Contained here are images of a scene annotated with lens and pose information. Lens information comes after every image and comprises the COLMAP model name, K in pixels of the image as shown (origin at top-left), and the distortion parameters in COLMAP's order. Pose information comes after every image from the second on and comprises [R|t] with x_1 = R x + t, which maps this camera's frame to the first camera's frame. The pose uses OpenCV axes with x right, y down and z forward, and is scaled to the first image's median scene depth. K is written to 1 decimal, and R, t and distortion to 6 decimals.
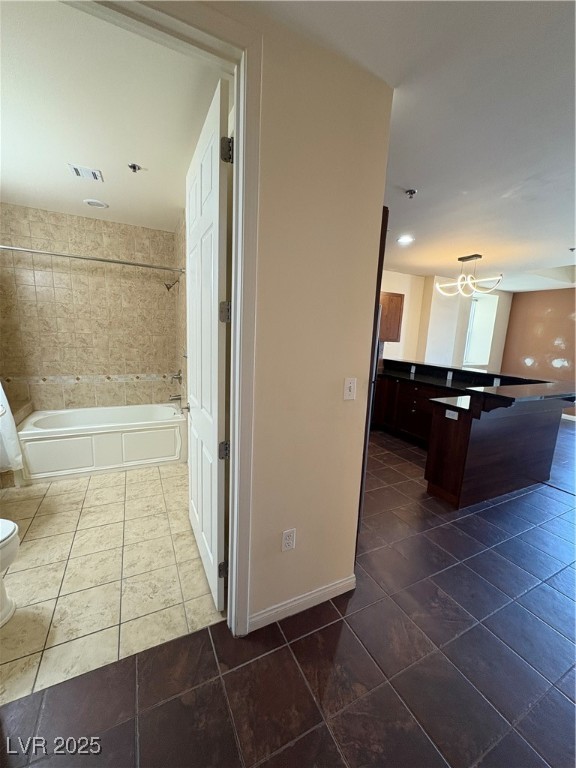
lens RADIAL K [[307.4, 0, 290.1], [0, 307.4, 382.7], [0, 0, 1]] dist [0.000351, 0.000342]
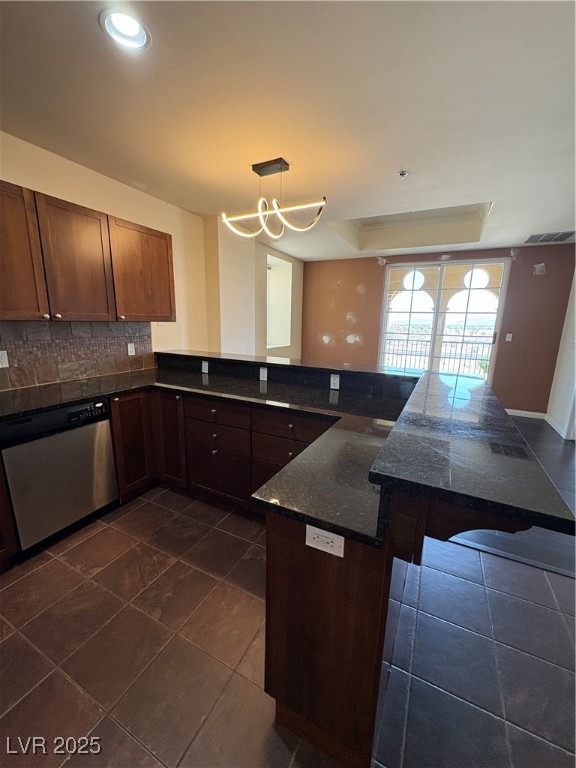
lens RADIAL K [[307.4, 0, 285.5], [0, 307.4, 384.5], [0, 0, 1]] dist [0.000351, 0.000342]
pose [[0.812388, -0.148226, 0.563964, 0.197846], [0.113071, 0.988839, 0.097018, -0.053377], [-0.572050, -0.015048, 0.820081, 0.449860]]
